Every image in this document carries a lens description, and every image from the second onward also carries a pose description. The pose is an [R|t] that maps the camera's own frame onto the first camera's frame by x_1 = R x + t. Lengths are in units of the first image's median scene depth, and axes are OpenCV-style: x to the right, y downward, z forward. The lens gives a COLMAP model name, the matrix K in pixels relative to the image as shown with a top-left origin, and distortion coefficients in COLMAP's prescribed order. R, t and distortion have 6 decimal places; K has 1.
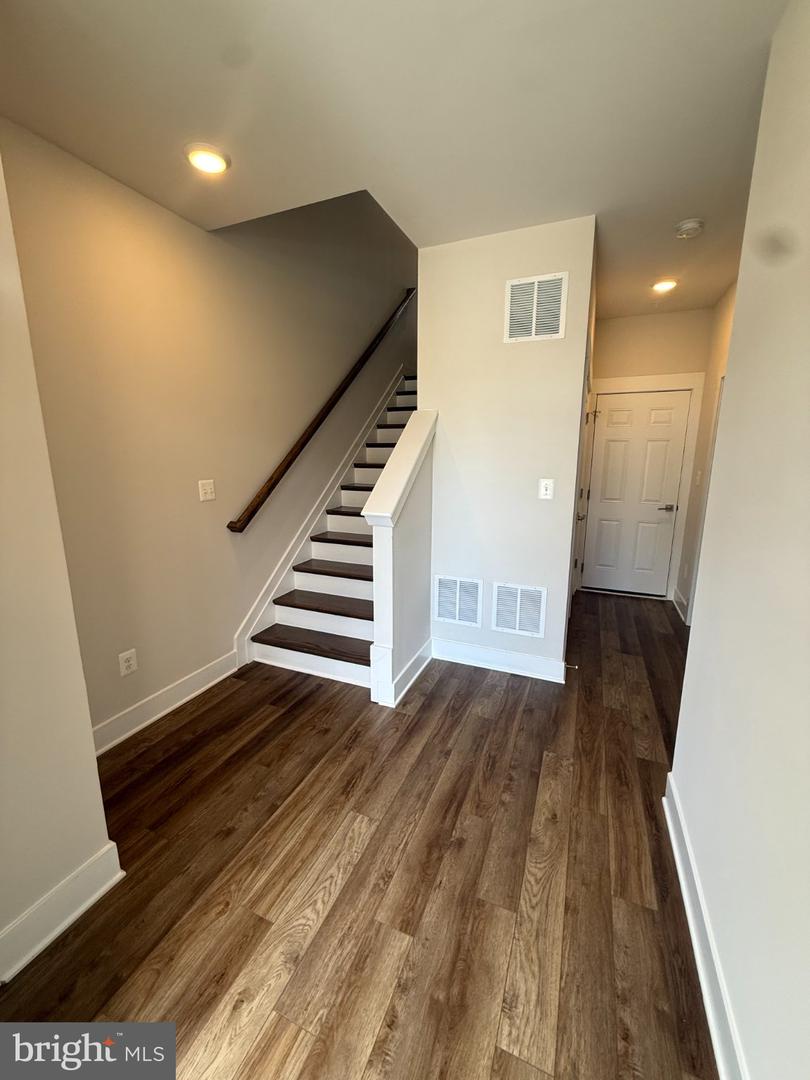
lens RADIAL K [[433.0, 0, 403.8], [0, 433.0, 536.3], [0, 0, 1]] dist [0.000815, -0.000305]
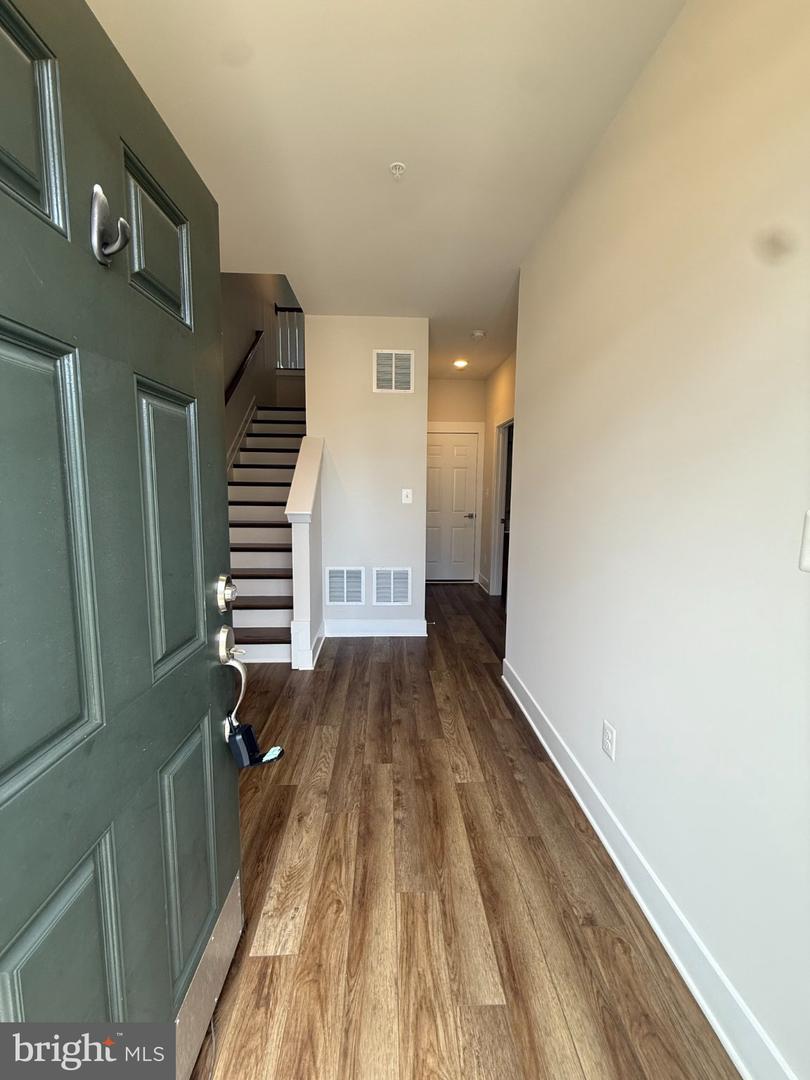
lens RADIAL K [[433.0, 0, 404.6], [0, 433.0, 537.0], [0, 0, 1]] dist [0.000815, -0.000305]
pose [[0.901115, -0.044940, 0.431245, -0.337371], [0.076051, 0.995577, -0.055164, 0.115827], [-0.426858, 0.082506, 0.900547, -0.293262]]
